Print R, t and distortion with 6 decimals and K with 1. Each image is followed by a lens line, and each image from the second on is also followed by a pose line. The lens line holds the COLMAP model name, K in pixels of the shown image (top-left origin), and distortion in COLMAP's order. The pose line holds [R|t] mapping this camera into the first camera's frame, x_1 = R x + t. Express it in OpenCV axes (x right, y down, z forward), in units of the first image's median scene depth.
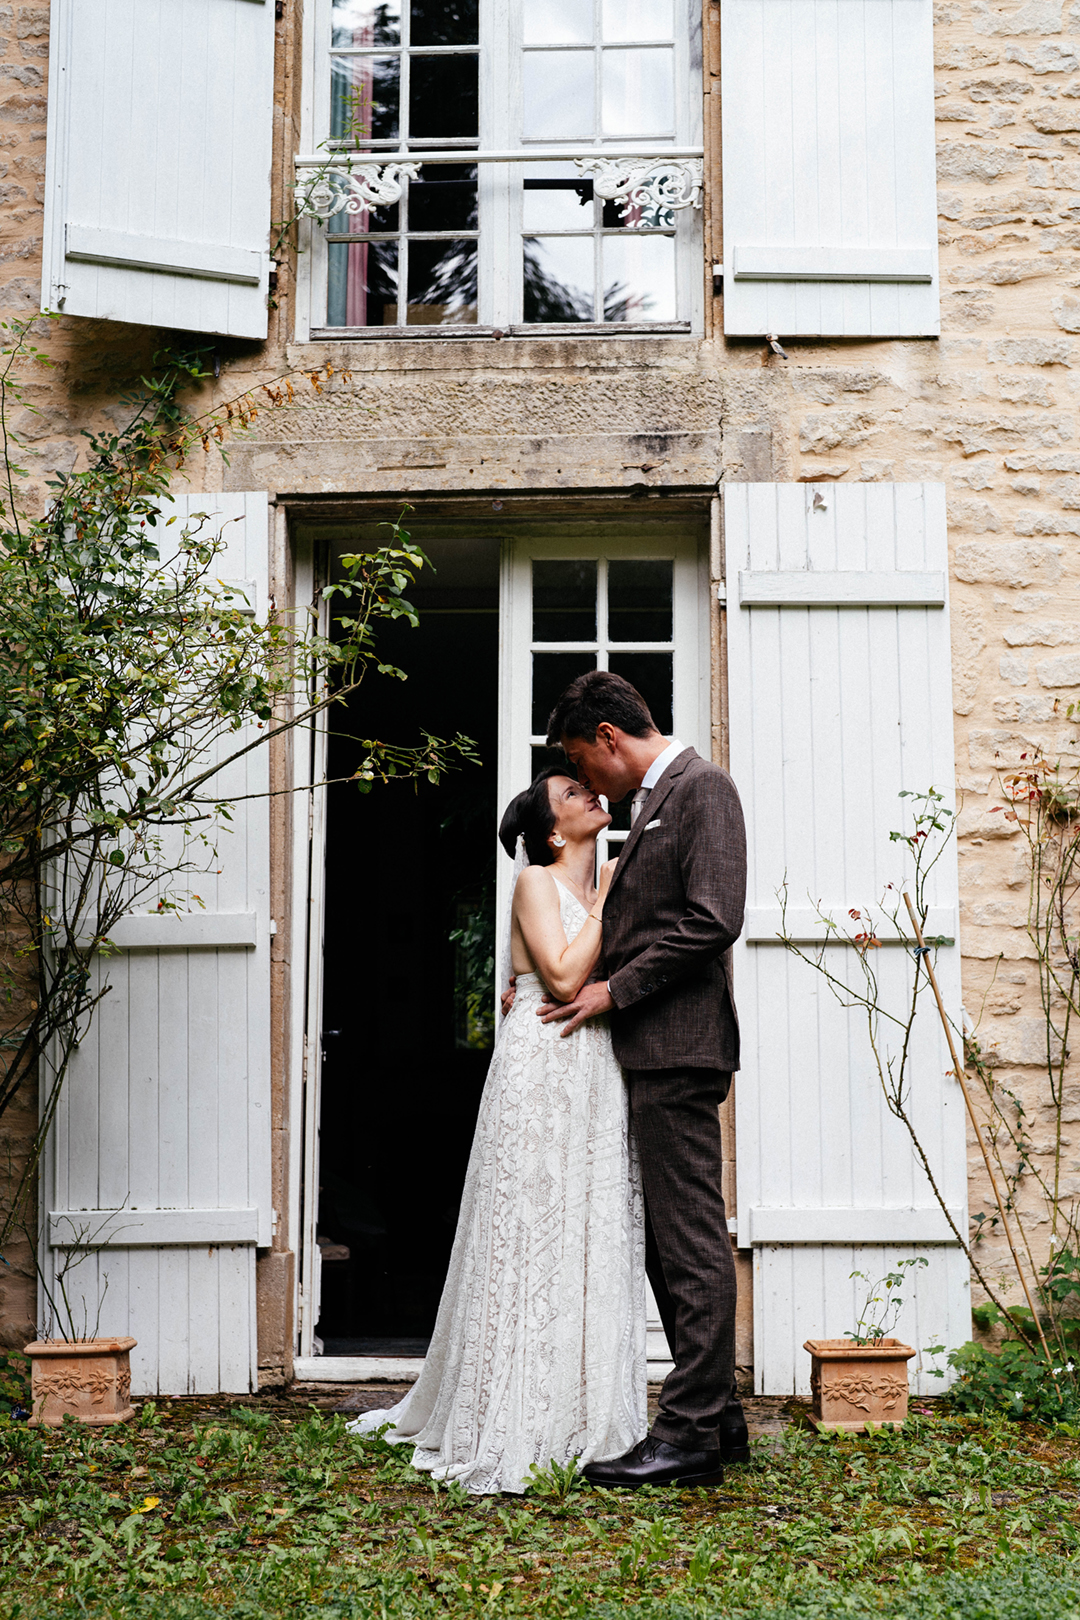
lens RADIAL K [[3077.1, 0, 500.8], [0, 3077.1, 812.6], [0, 0, 1]] dist [-0.116236, 1.204121]
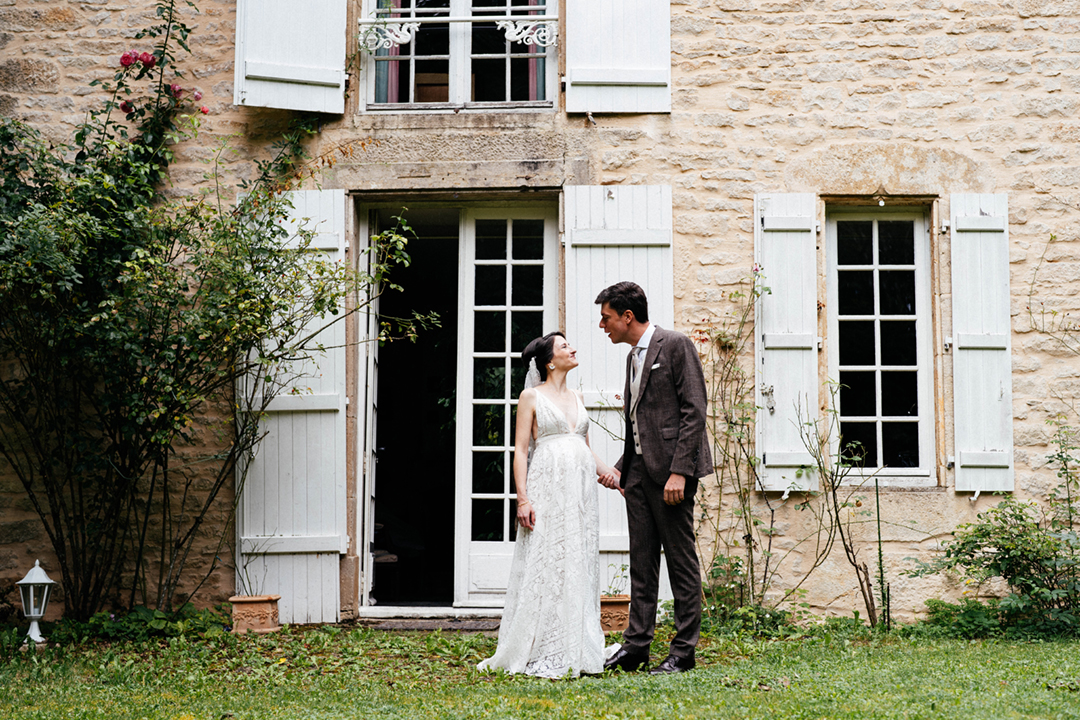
lens RADIAL K [[2051.4, 0, 540.0], [0, 2051.4, 360.0], [0, 0, 1]] dist [-0.116236, 1.204121]
pose [[0.999981, -0.001646, -0.005909, 0.063546], [0.001893, 0.999115, 0.042029, -0.047674], [0.005834, -0.042040, 0.999099, -0.378620]]
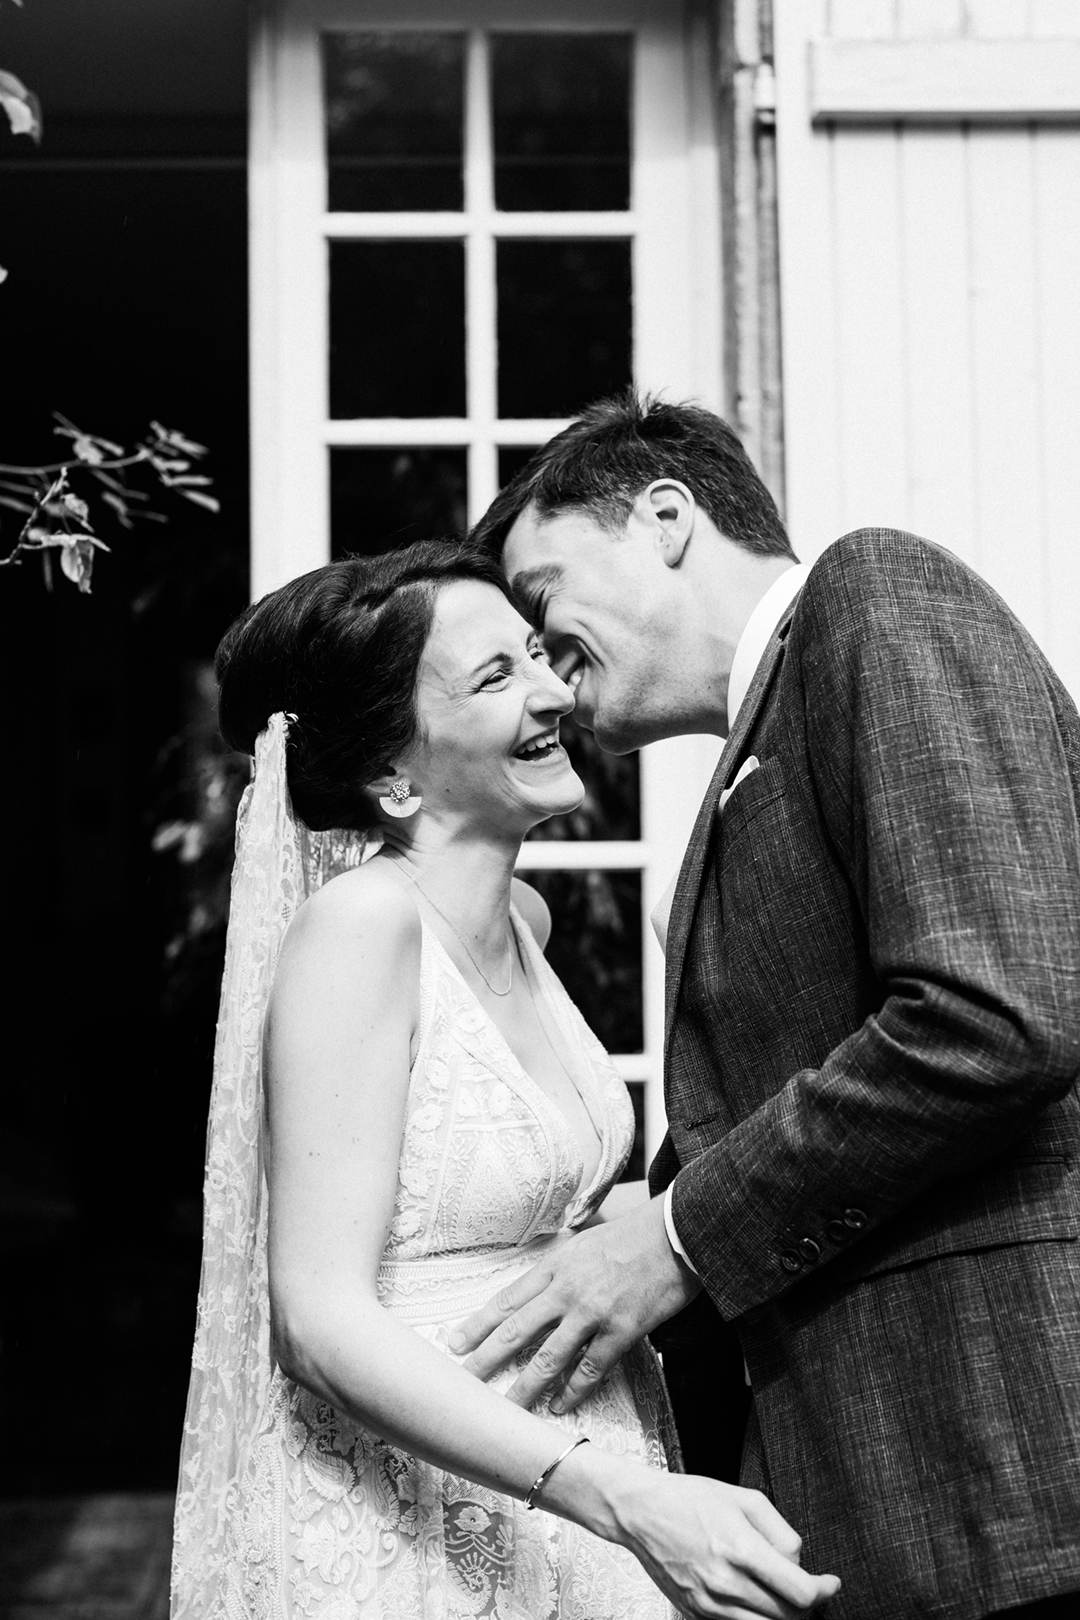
lens RADIAL K [[3413.2, 0, 540.0], [0, 3413.2, 810.0], [0, 0, 1]] dist [-0.013719, 2.363937]
pose [[0.996316, -0.011324, 0.085006, -0.002280], [0.002940, 0.995170, 0.098120, -0.017913], [-0.085706, -0.097509, 0.991537, 0.504834]]
